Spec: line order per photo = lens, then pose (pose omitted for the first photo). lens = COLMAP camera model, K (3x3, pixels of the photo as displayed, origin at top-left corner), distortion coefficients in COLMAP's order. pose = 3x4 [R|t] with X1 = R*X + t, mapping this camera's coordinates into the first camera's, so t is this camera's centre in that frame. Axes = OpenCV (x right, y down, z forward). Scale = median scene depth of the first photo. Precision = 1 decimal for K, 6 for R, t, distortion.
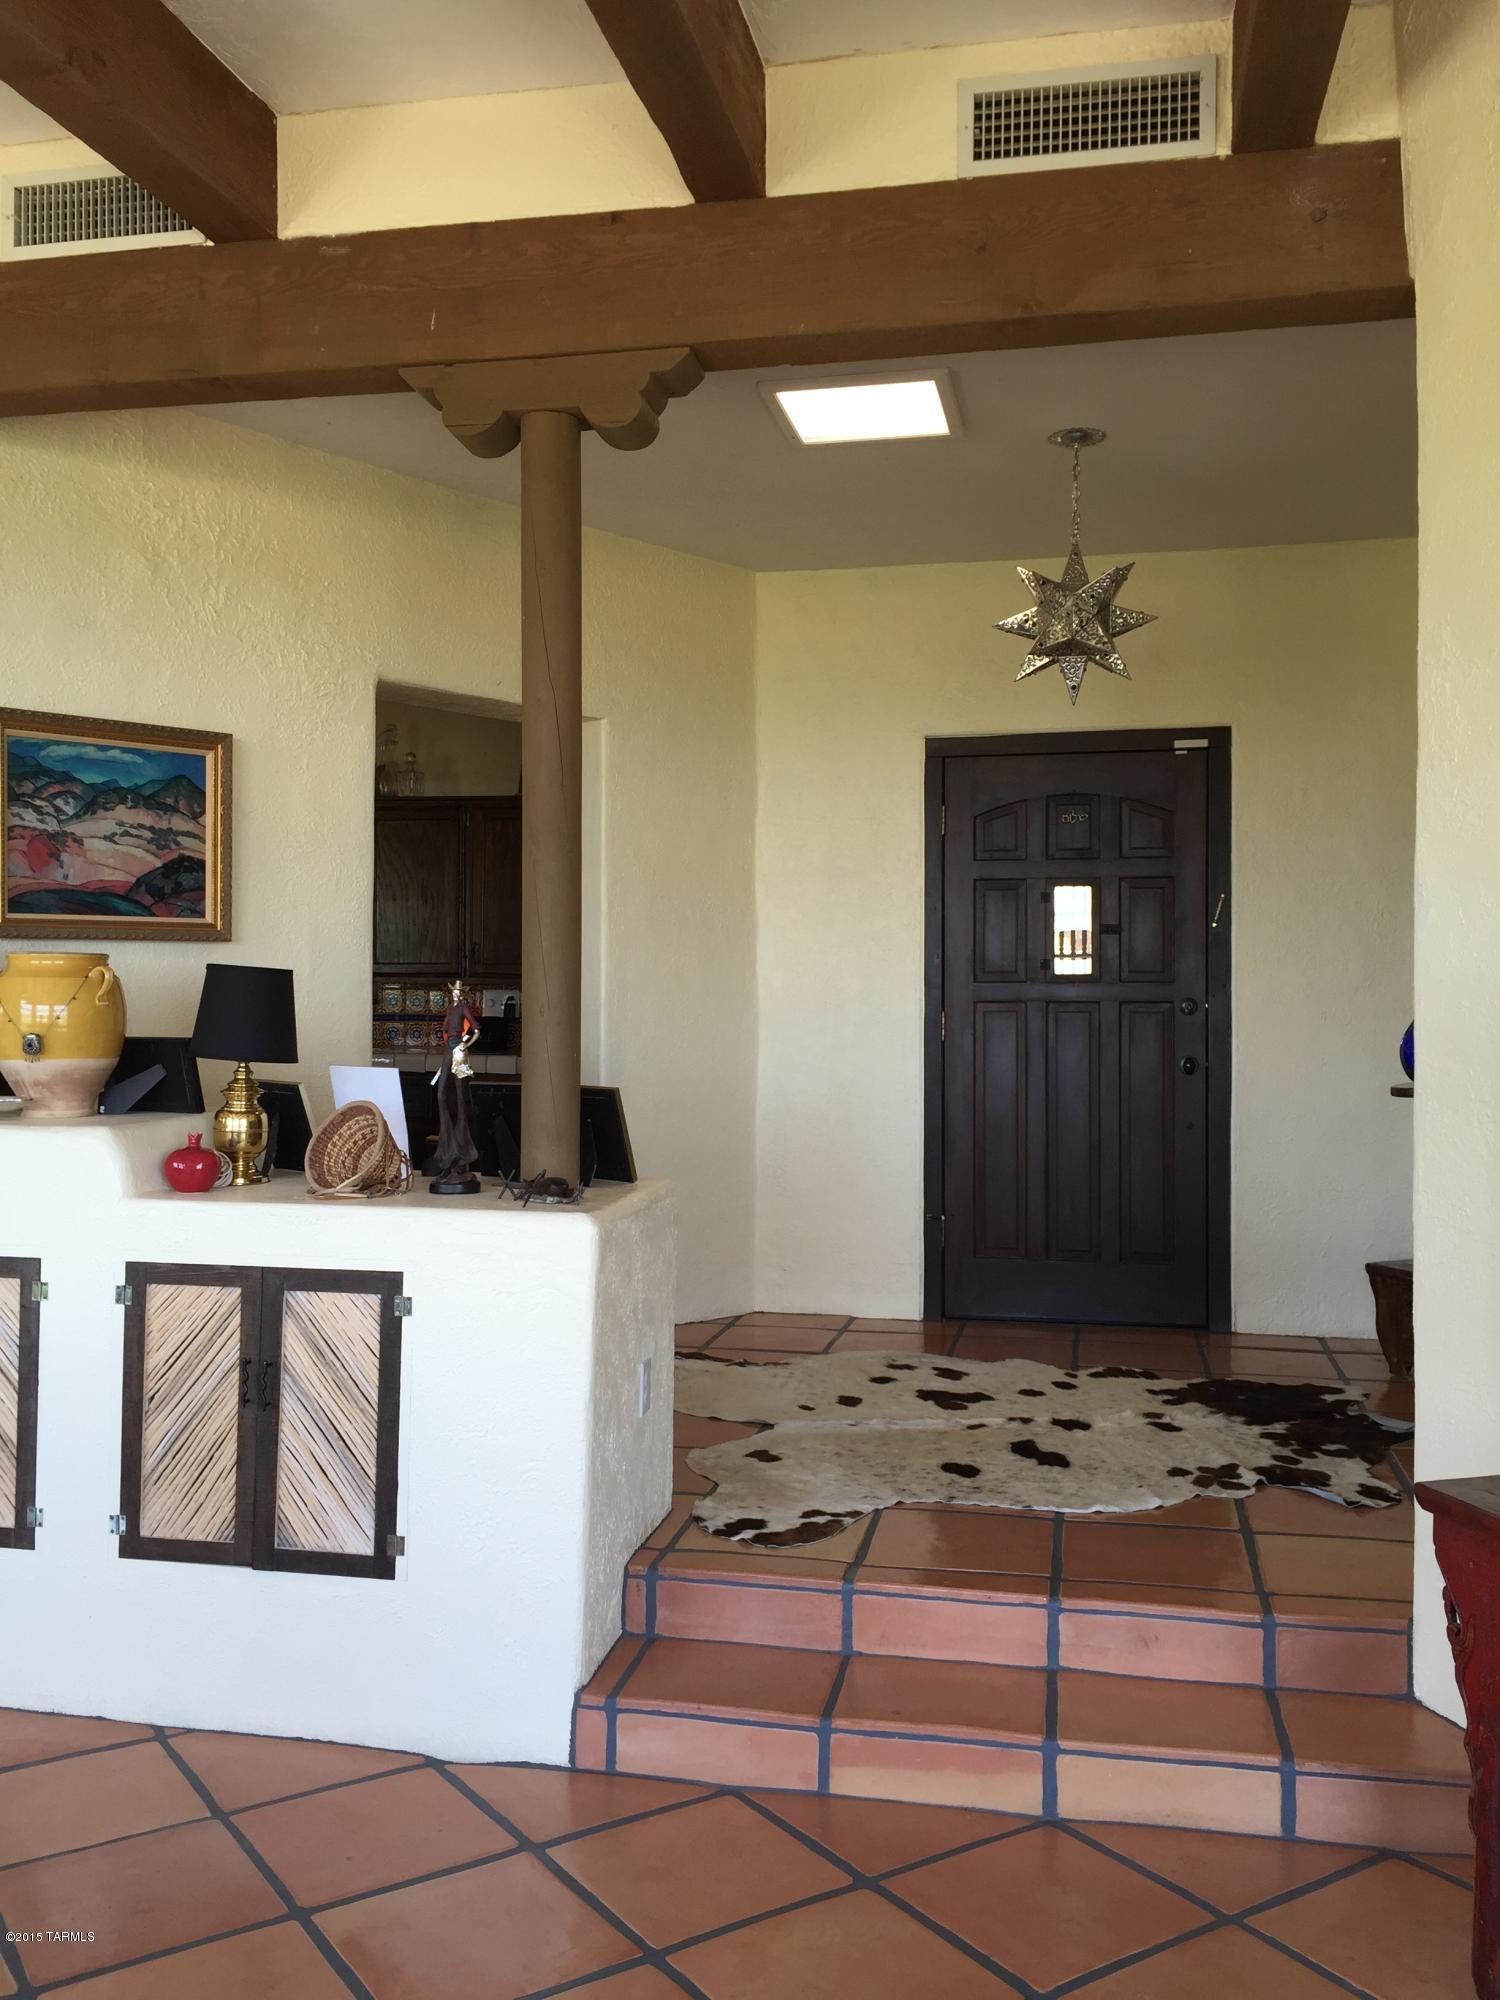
lens RADIAL K [[1736.3, 0, 745.8], [0, 1736.3, 1000.7], [0, 0, 1]] dist [0.047431, -0.011610]
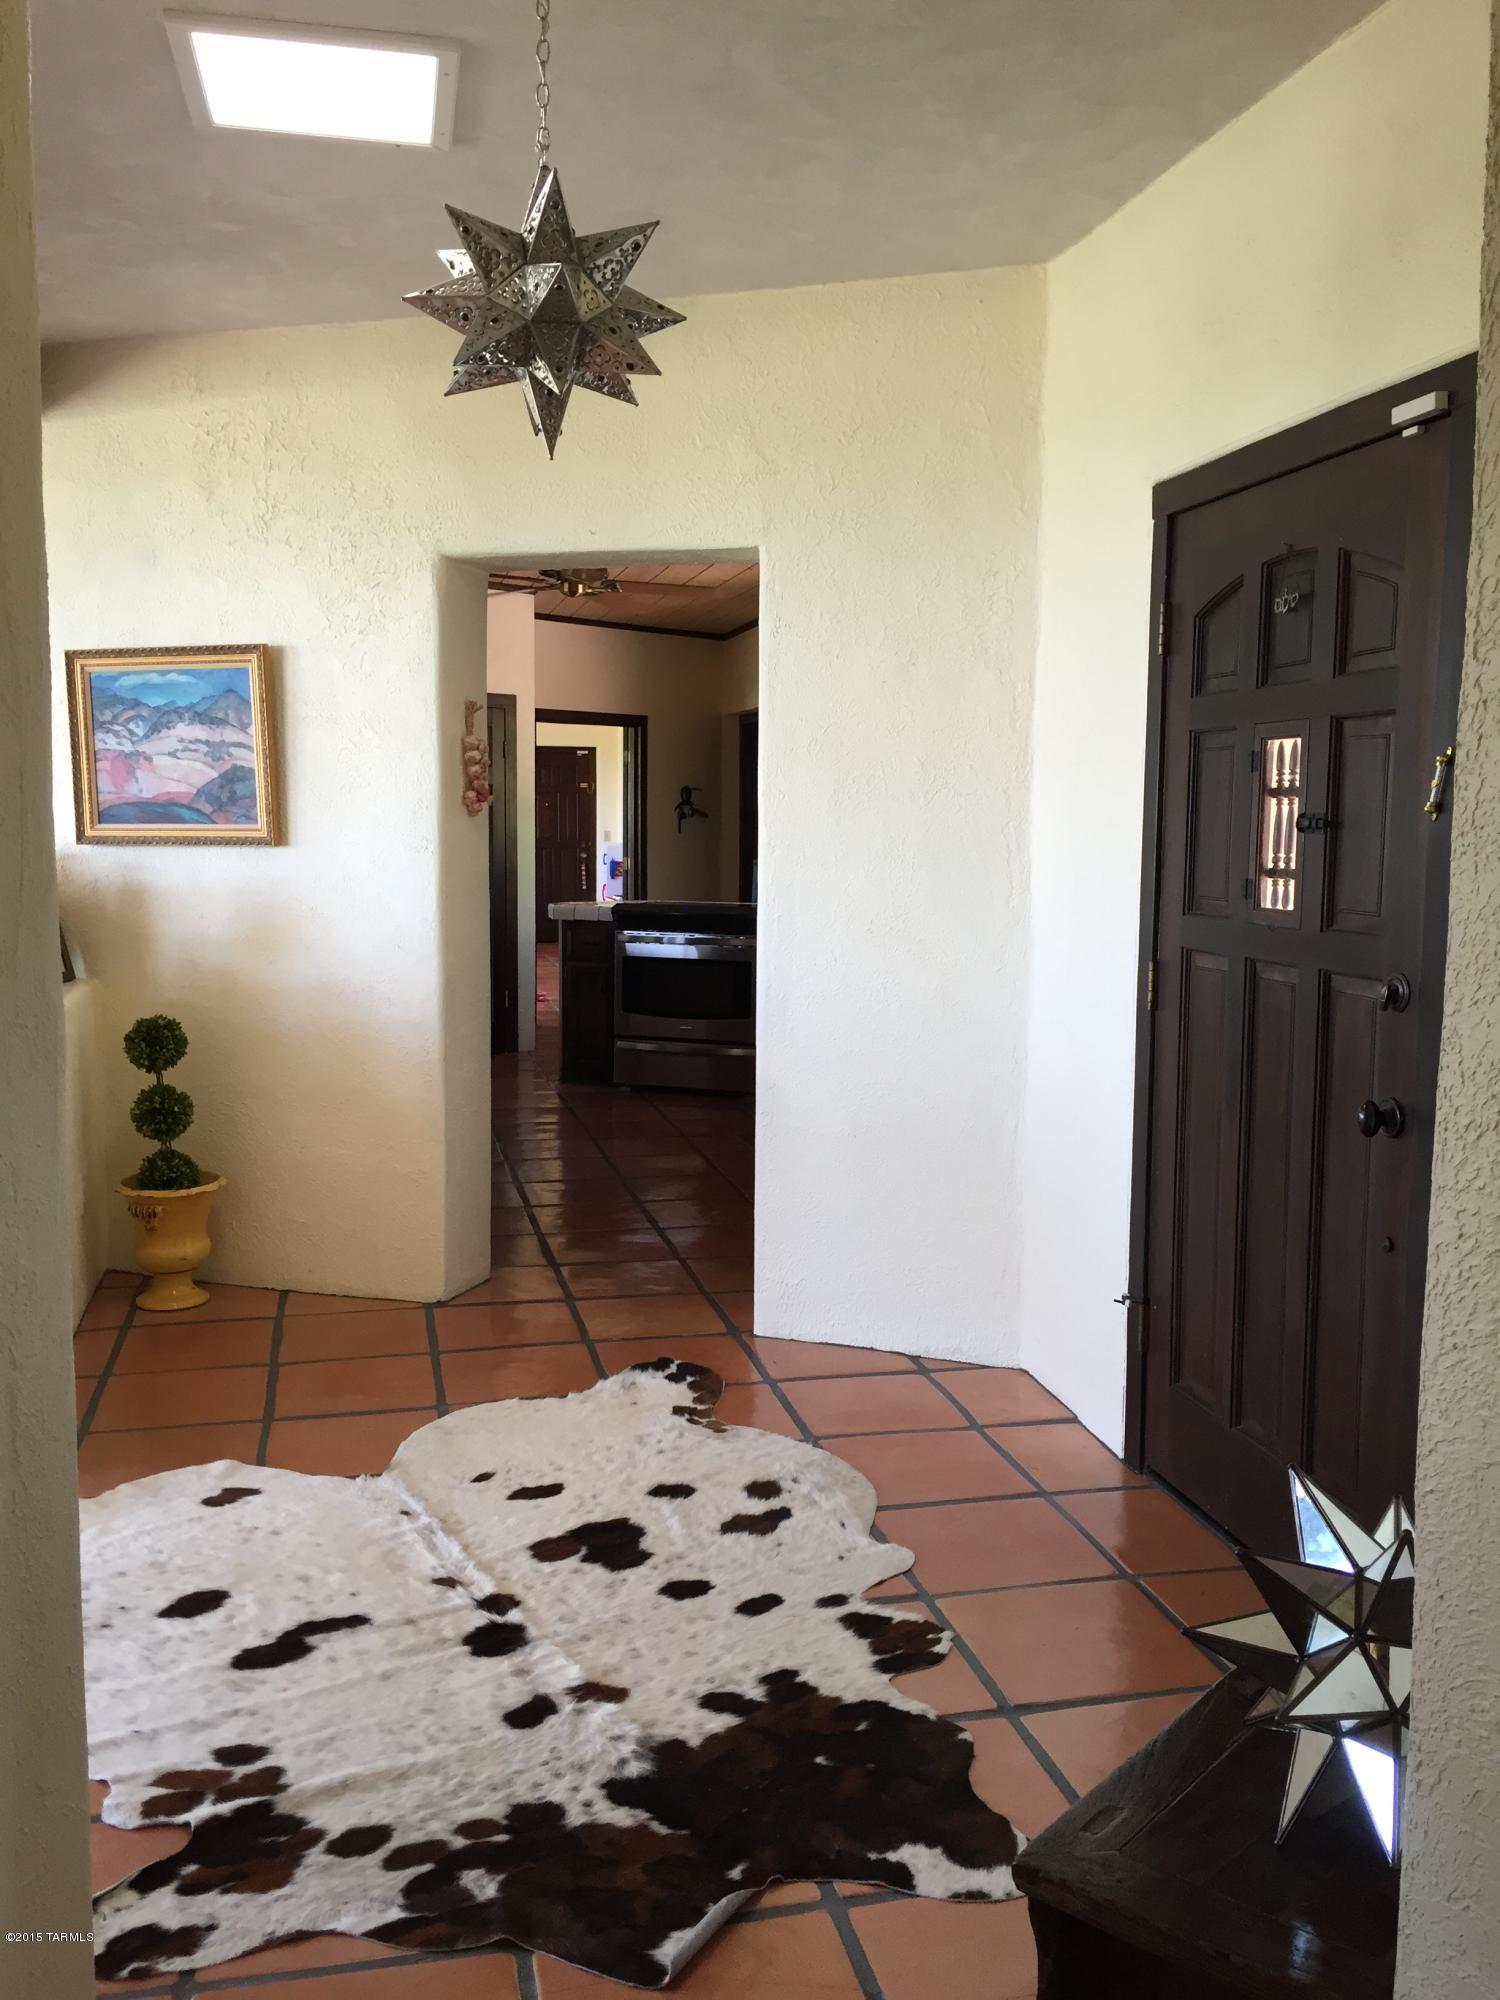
lens RADIAL K [[1736.3, 0, 749.1], [0, 1736.3, 995.9], [0, 0, 1]] dist [0.047431, -0.011610]
pose [[0.416802, 0.094551, -0.904066, 0.801650], [-0.008874, 0.994951, 0.099965, -0.053840], [0.908954, -0.033643, 0.415537, 0.860111]]
